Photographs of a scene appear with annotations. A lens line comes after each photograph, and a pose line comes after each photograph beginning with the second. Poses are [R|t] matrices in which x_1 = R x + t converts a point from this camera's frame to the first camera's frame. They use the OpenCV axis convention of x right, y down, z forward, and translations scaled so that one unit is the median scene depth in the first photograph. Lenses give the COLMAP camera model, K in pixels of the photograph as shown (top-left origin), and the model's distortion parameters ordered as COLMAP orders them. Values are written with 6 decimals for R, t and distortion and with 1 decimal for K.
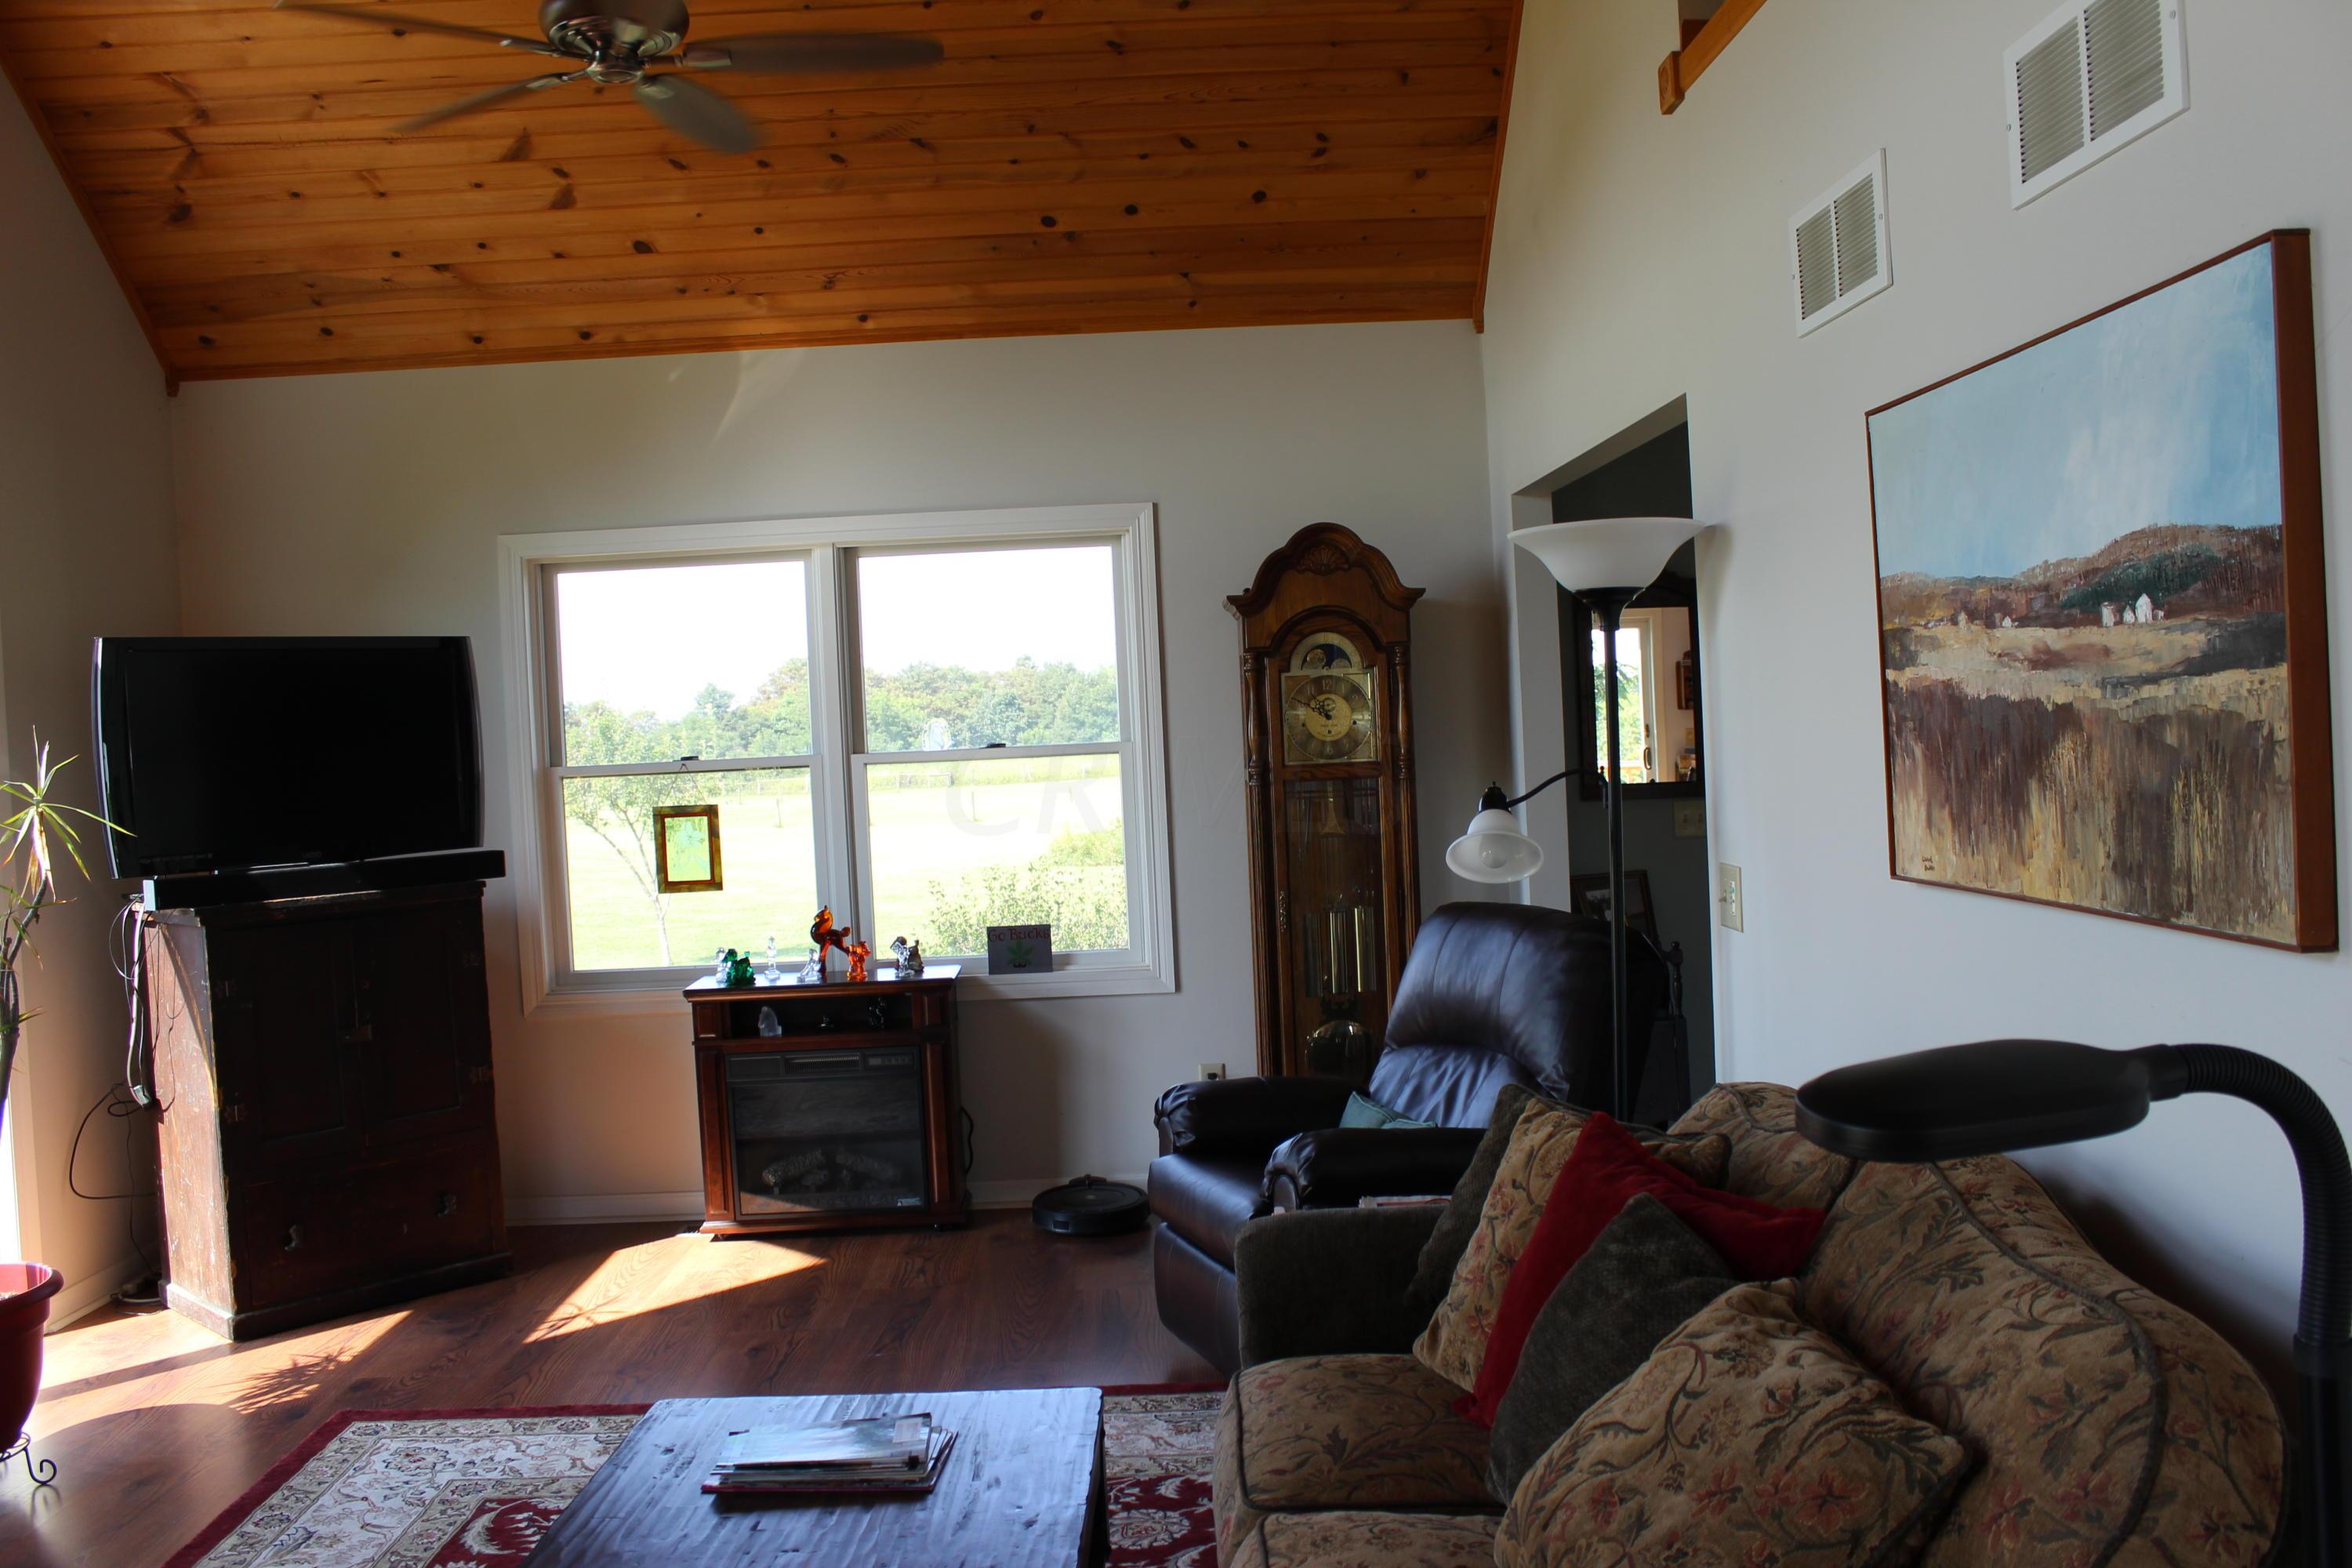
lens RADIAL K [[1982.4, 0, 1221.6], [0, 1982.4, 774.8], [0, 0, 1]] dist [-0.148035, 0.118580]
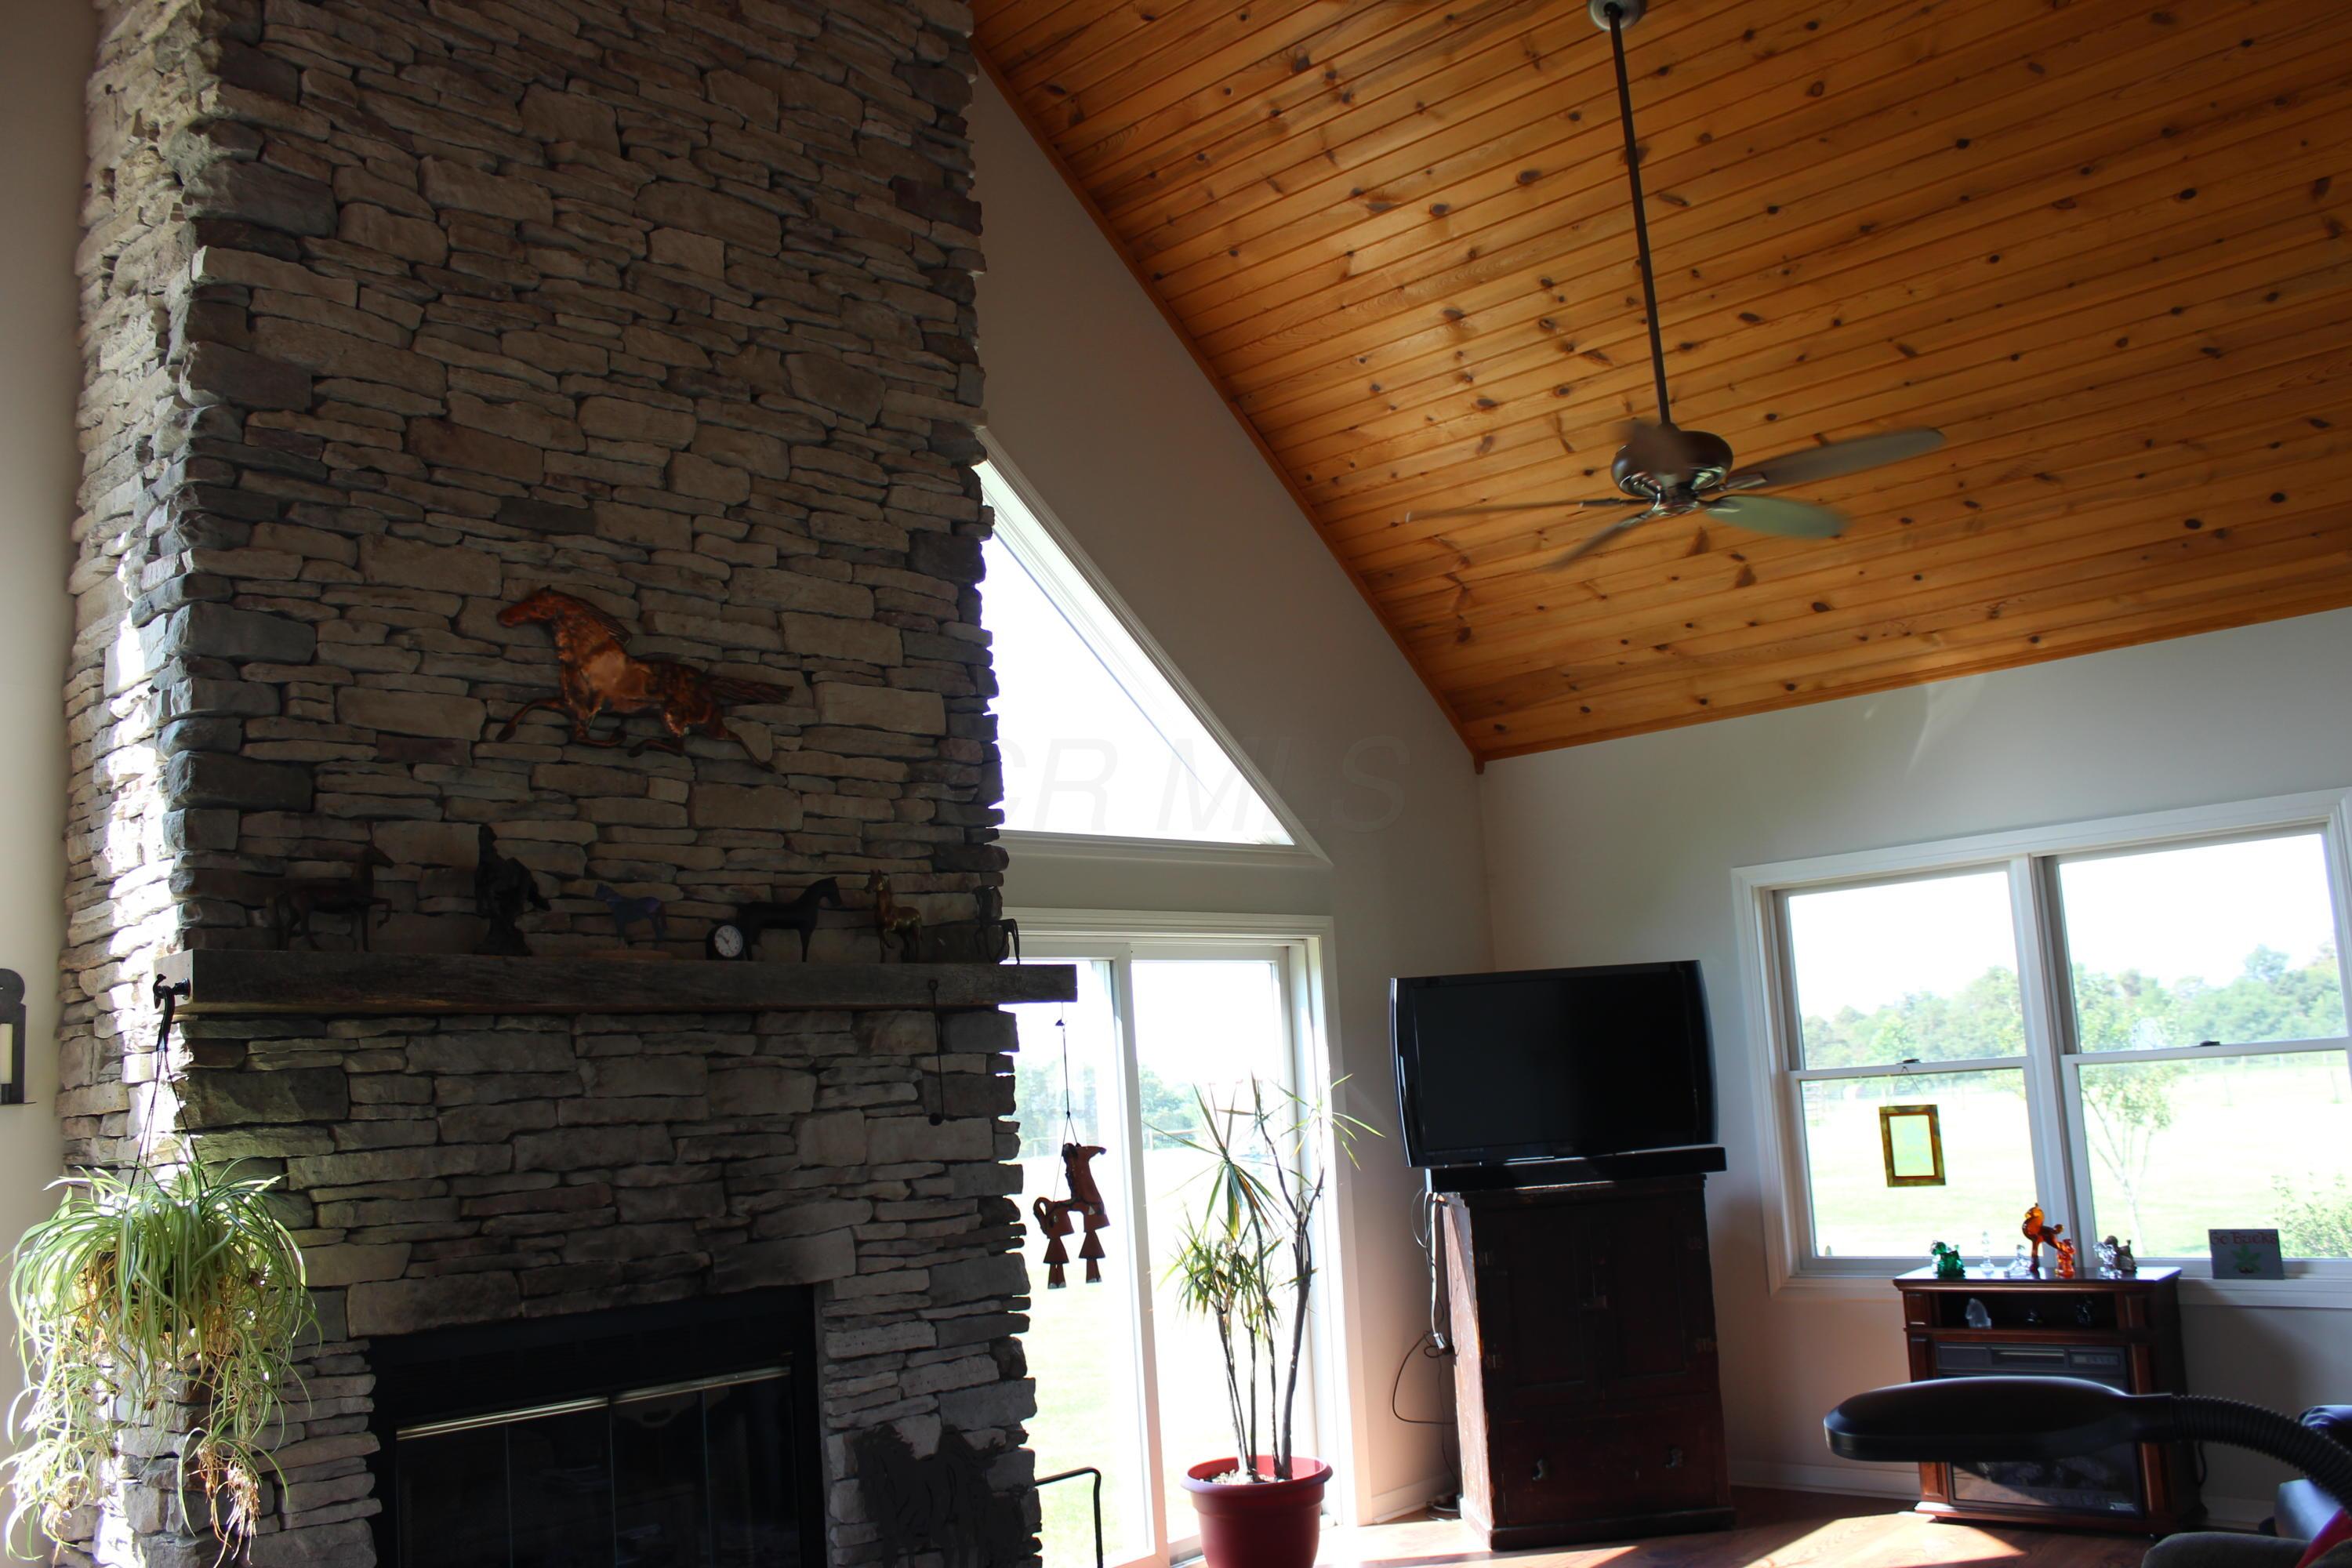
lens RADIAL K [[1982.4, 0, 1174.7], [0, 1982.4, 790.4], [0, 0, 1]] dist [-0.148035, 0.118580]
pose [[0.718794, -0.098056, -0.688274, 0.199638], [0.005910, 0.990830, -0.134988, -0.015287], [0.695198, 0.092961, 0.712782, -0.058051]]
